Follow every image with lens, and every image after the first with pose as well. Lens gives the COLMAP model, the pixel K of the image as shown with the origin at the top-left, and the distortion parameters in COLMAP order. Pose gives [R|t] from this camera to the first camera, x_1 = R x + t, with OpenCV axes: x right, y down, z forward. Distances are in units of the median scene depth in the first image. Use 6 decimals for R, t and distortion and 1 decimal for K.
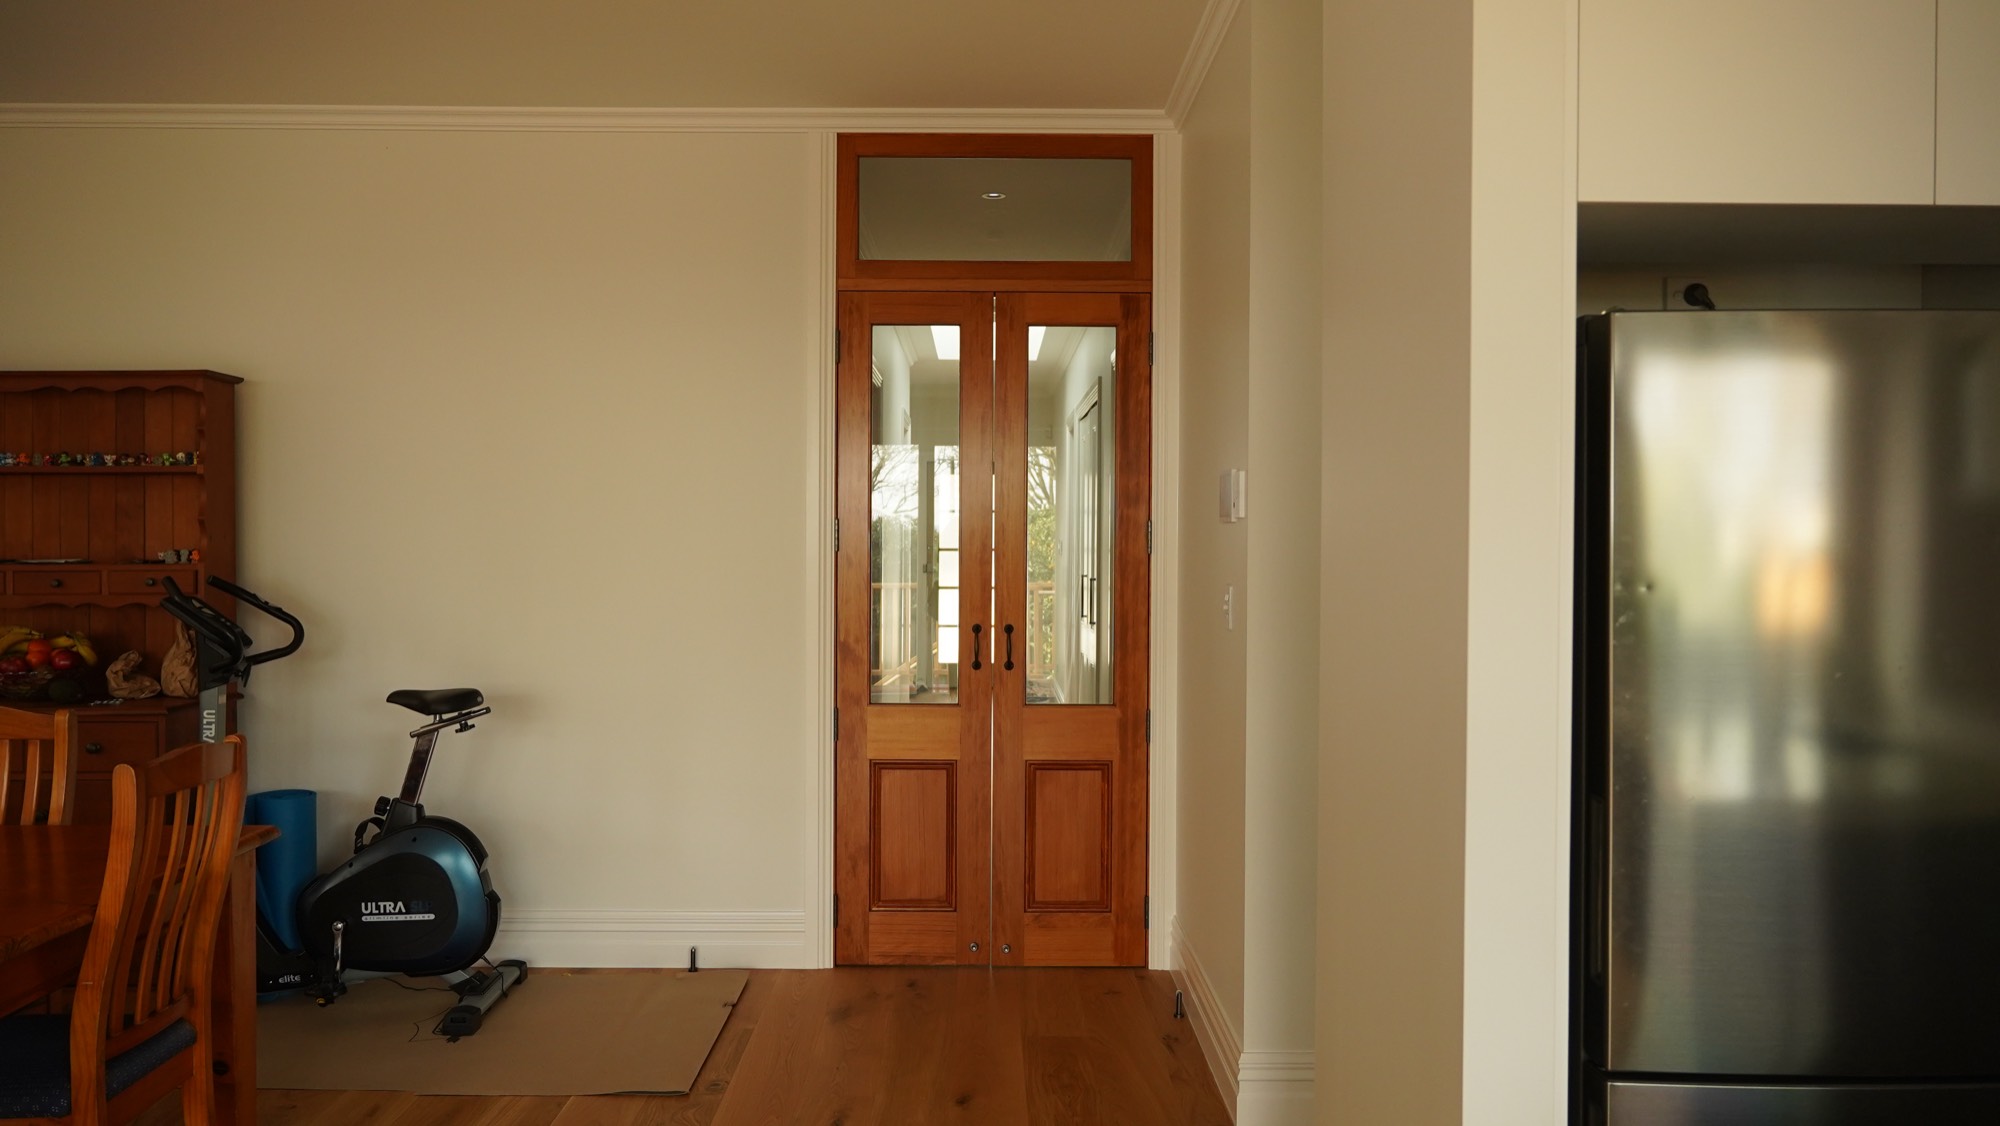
lens RADIAL K [[1472.6, 0, 1005.6], [0, 1472.6, 561.4], [0, 0, 1]] dist [-0.014217, 0.016167]
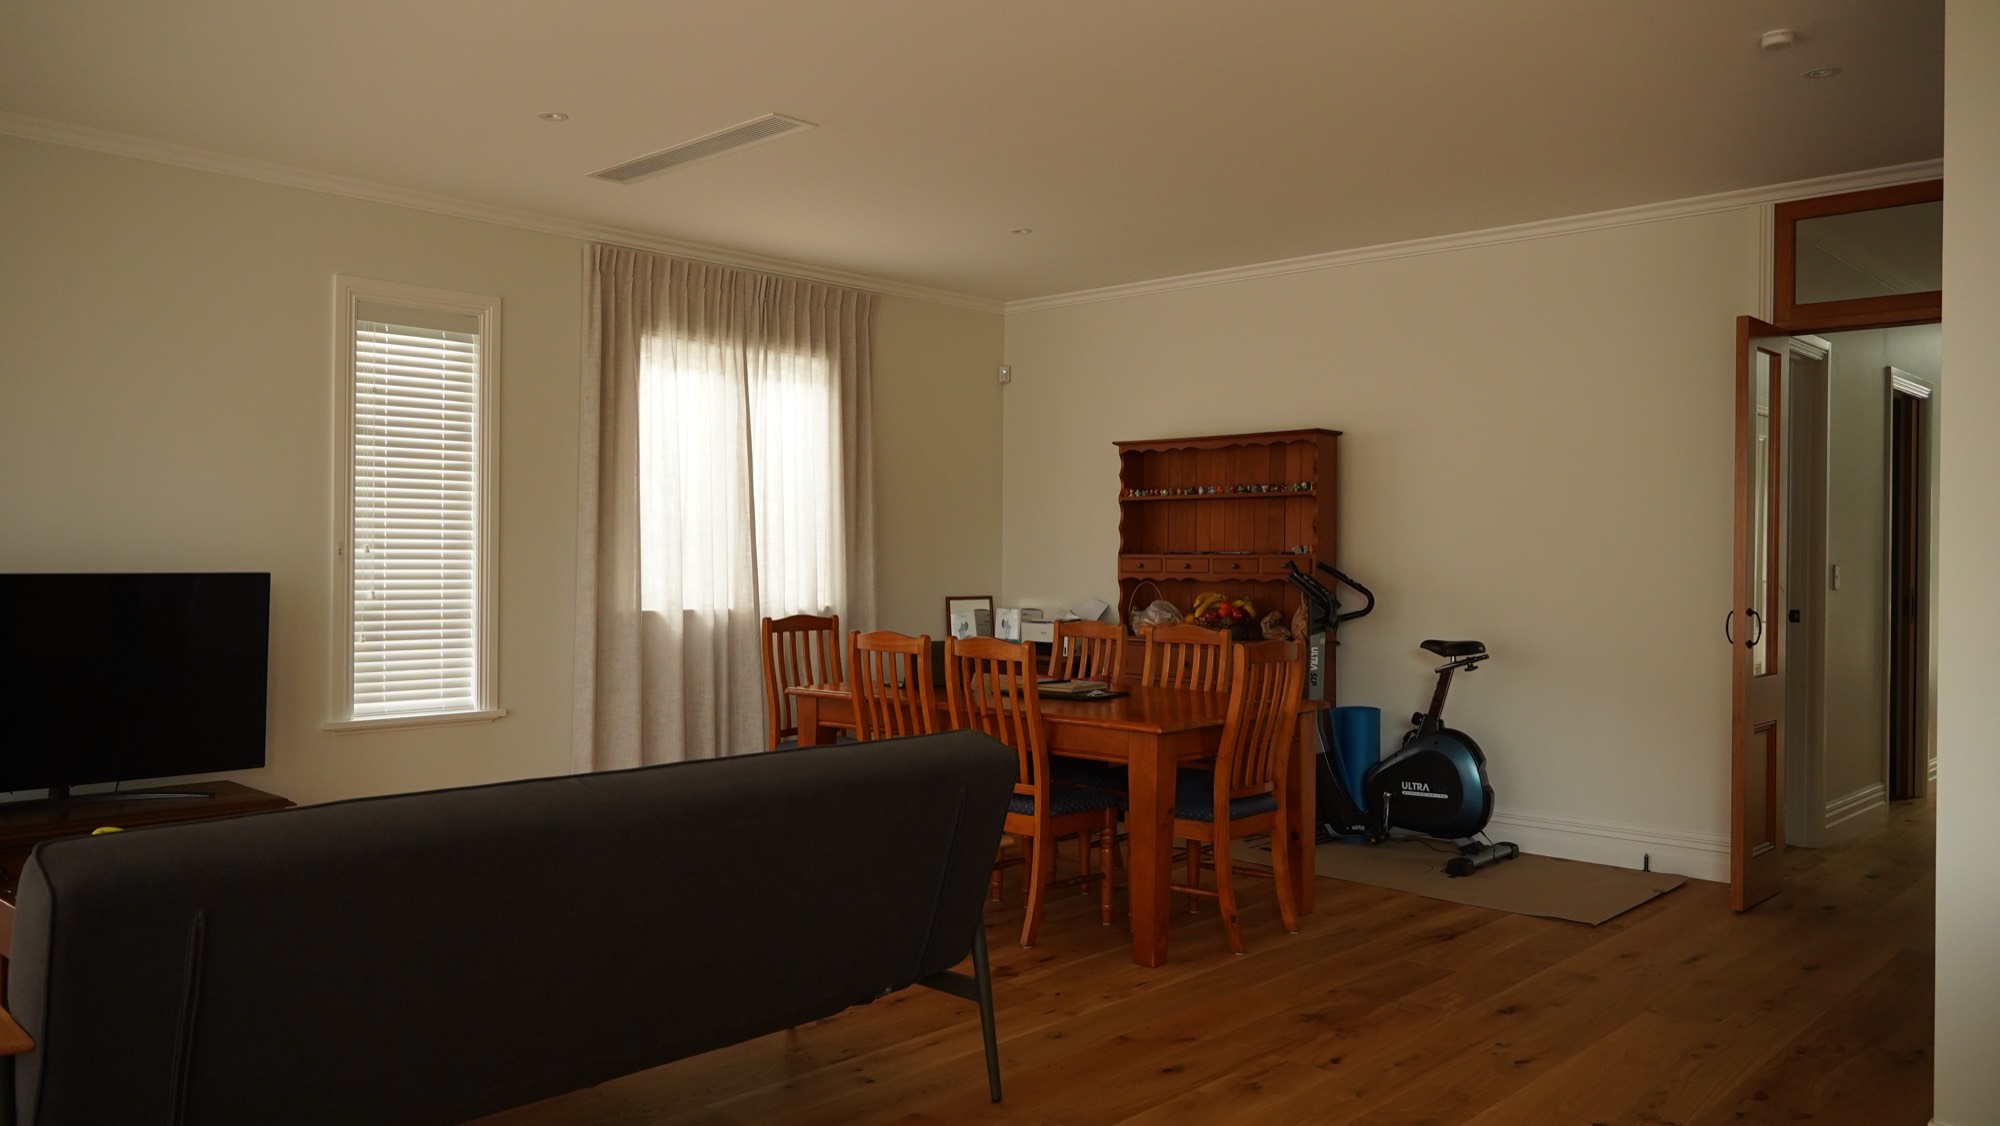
lens RADIAL K [[1472.6, 0, 997.8], [0, 1472.6, 561.6], [0, 0, 1]] dist [-0.014217, 0.016167]
pose [[0.720447, 0.004016, -0.693498, 0.283716], [-0.016018, 0.999813, -0.010851, 0.031384], [0.693325, 0.018926, 0.720376, -0.341052]]
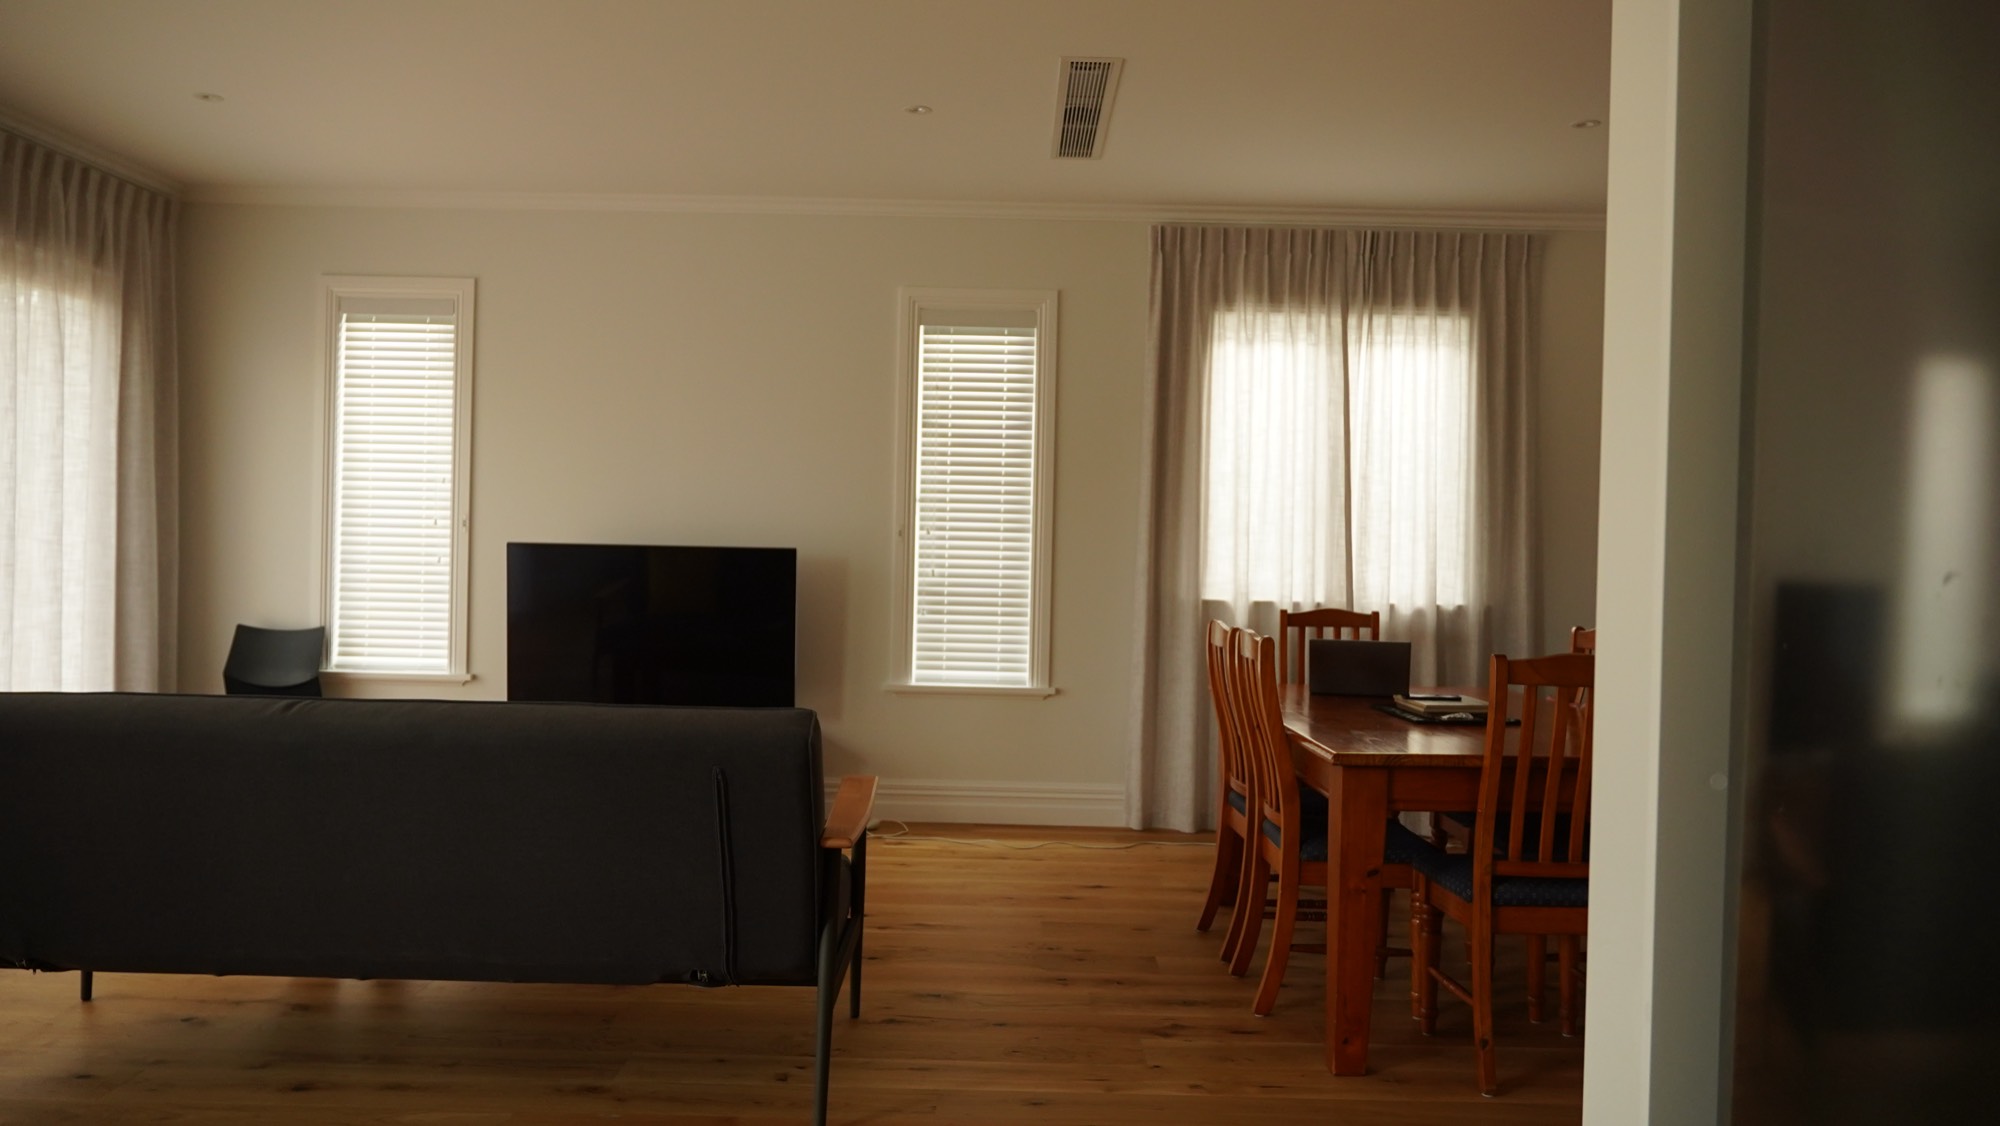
lens RADIAL K [[1472.6, 0, 1002.0], [0, 1472.6, 560.5], [0, 0, 1]] dist [-0.014217, 0.016167]
pose [[-0.018533, 0.002746, -0.999824, 0.426674], [-0.039172, 0.999226, 0.003471, 0.036226], [0.999061, 0.039229, -0.018411, 0.320988]]
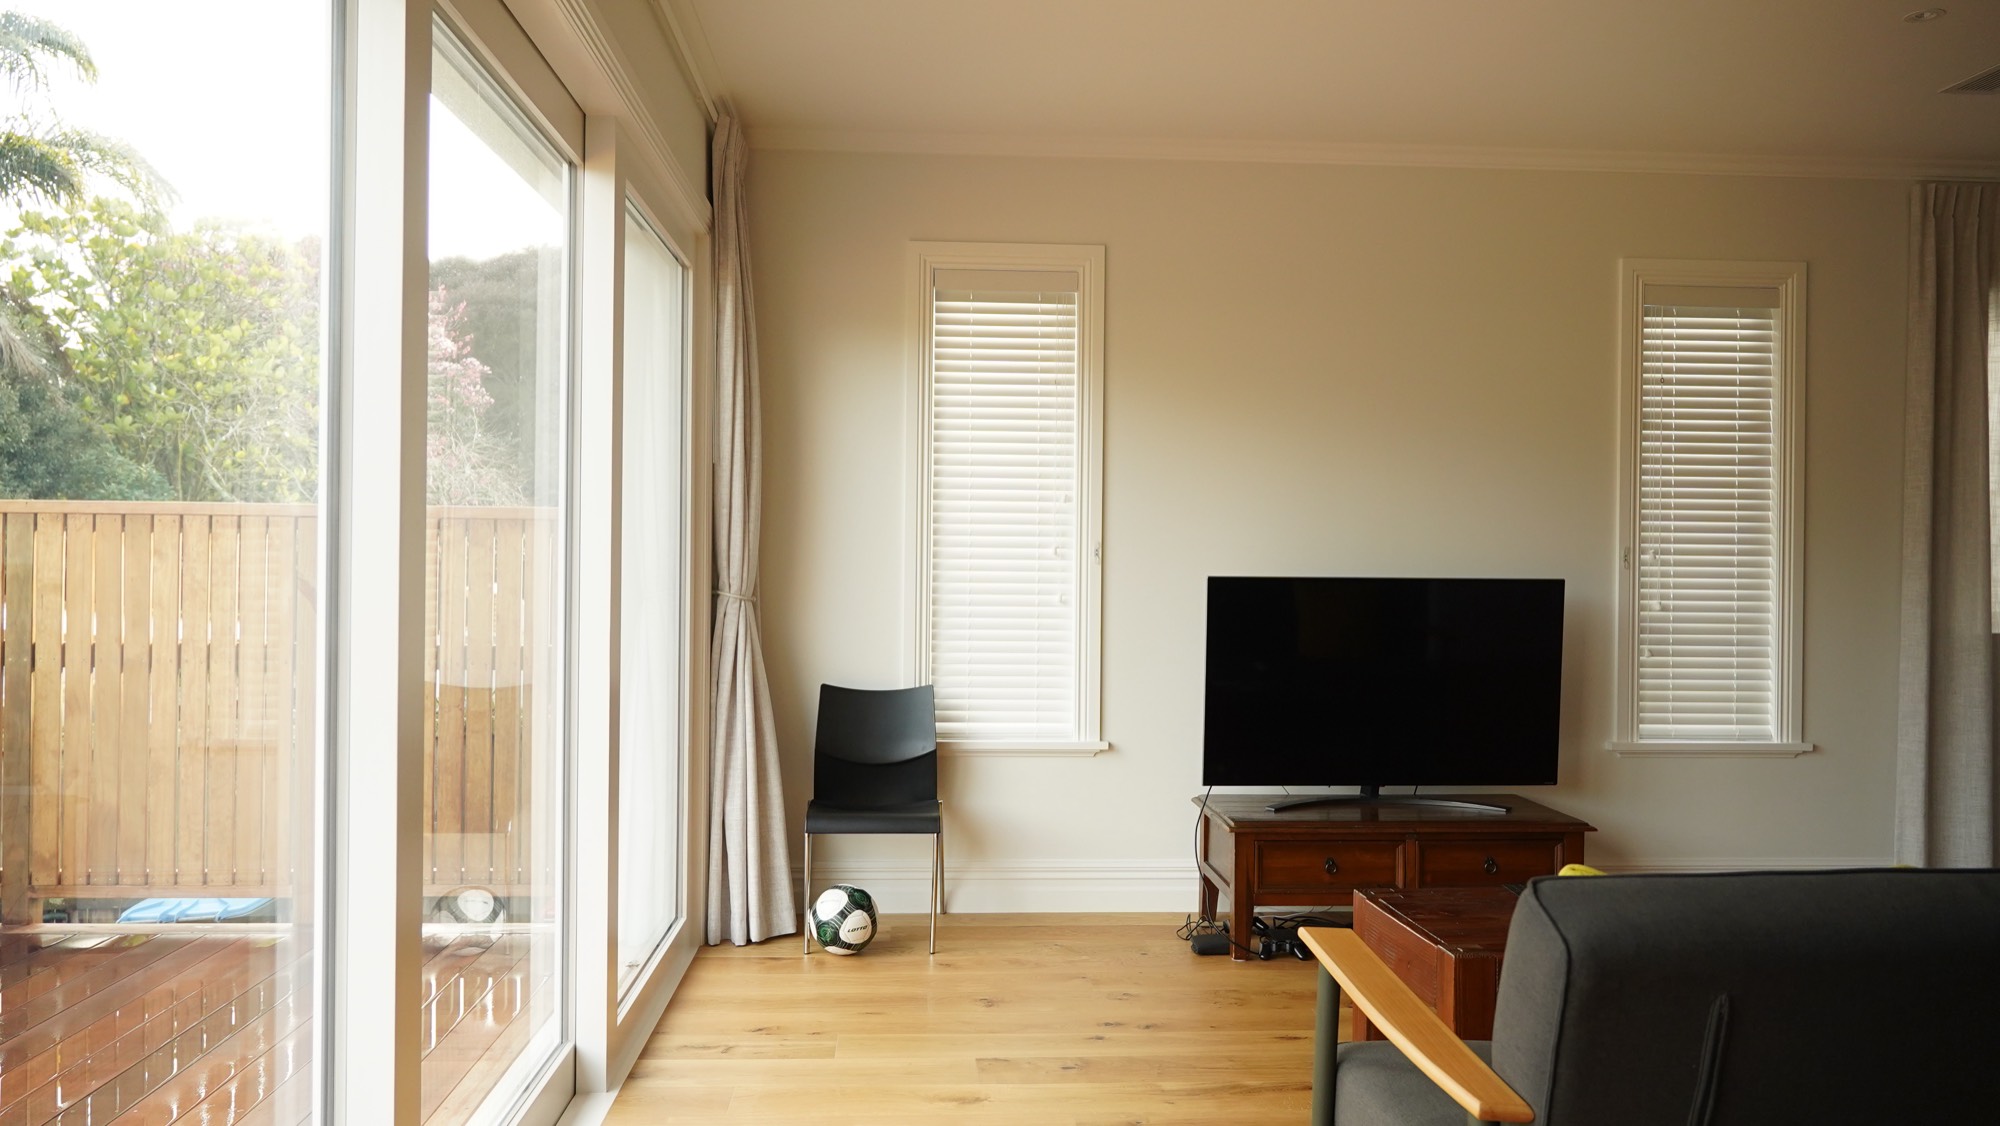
lens RADIAL K [[1472.6, 0, 988.8], [0, 1472.6, 558.8], [0, 0, 1]] dist [-0.014217, 0.016167]
pose [[0.047961, -0.005070, -0.998836, 0.134581], [-0.026587, 0.999626, -0.006351, 0.039976], [0.998495, 0.026861, 0.047809, -0.383949]]
